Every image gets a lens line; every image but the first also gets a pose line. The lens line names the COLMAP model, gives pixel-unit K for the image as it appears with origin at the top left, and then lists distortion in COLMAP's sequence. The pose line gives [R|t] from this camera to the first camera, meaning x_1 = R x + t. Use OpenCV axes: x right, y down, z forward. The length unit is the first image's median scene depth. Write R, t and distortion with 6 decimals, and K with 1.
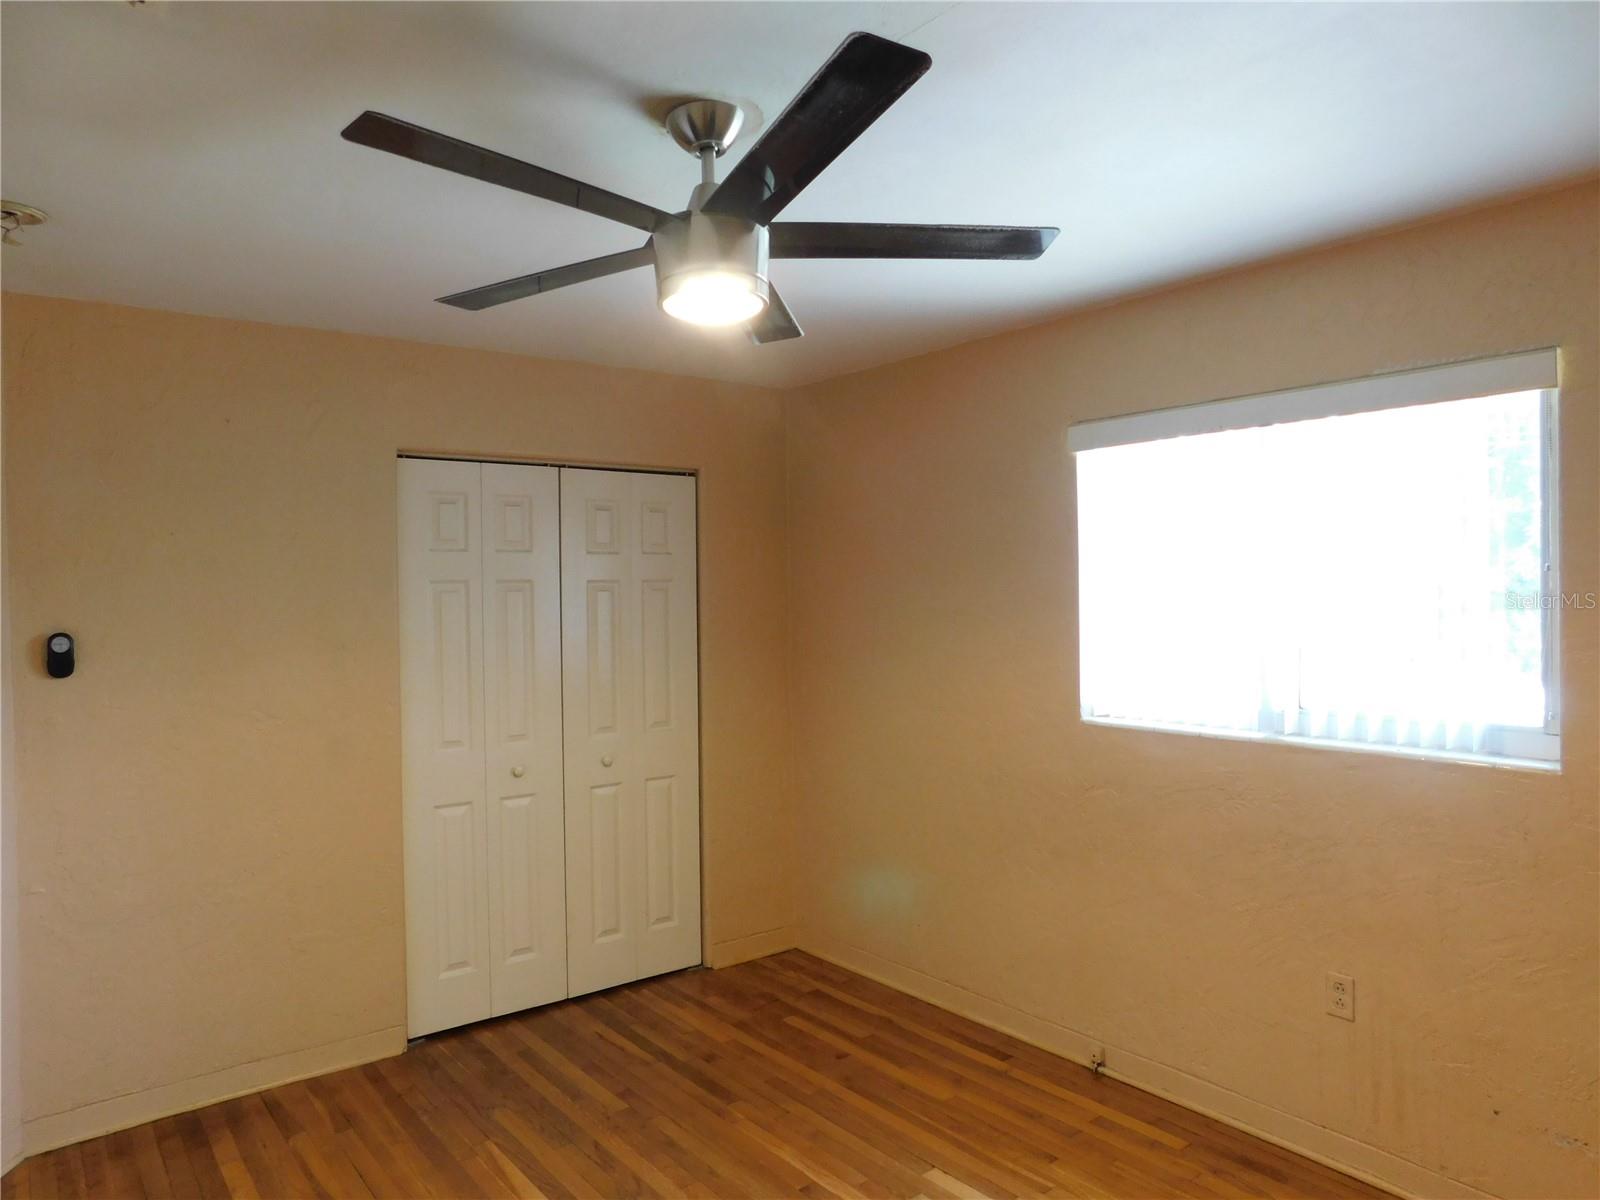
lens RADIAL K [[1066.0, 0, 795.5], [0, 1066.0, 596.5], [0, 0, 1]] dist [-0.069042, 0.058692]
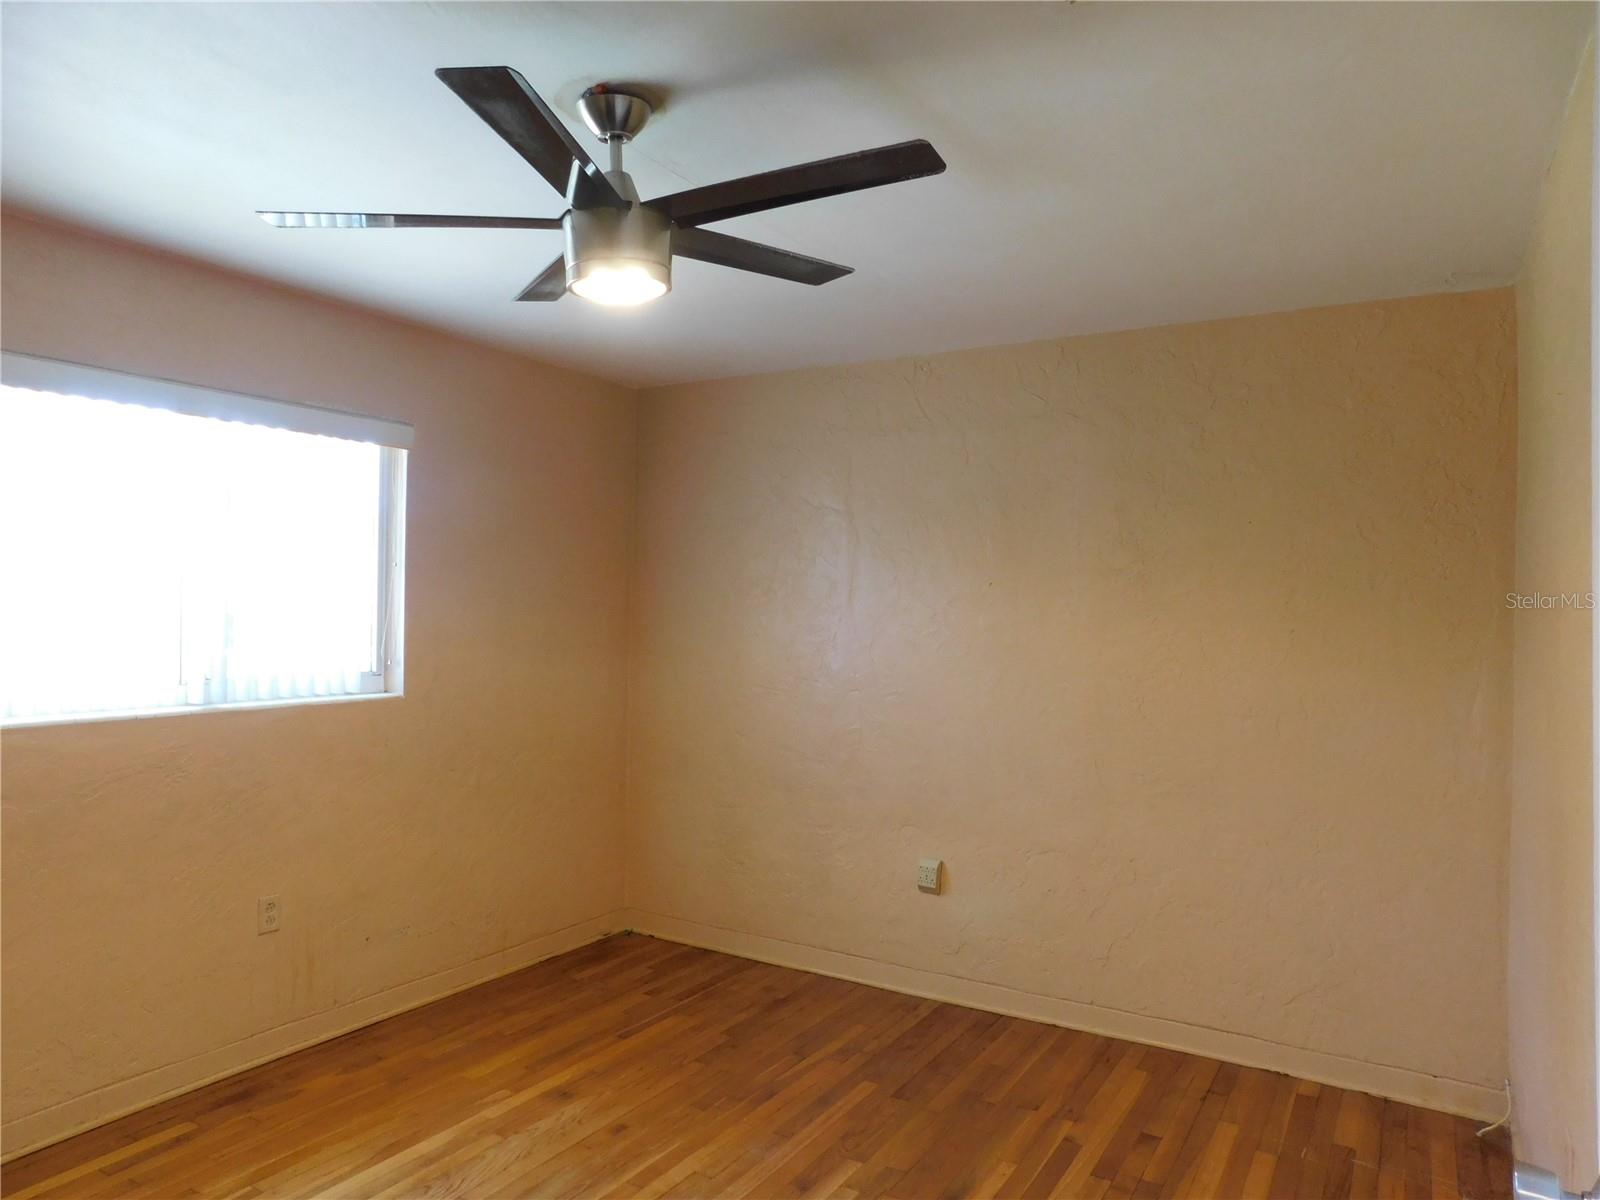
lens RADIAL K [[1066.0, 0, 795.5], [0, 1066.0, 596.5], [0, 0, 1]] dist [-0.069042, 0.058692]
pose [[-0.371113, 0.013516, 0.928489, -0.830520], [-0.019095, 0.999572, -0.022183, 0.035257], [-0.928391, -0.025962, -0.370696, 0.909836]]
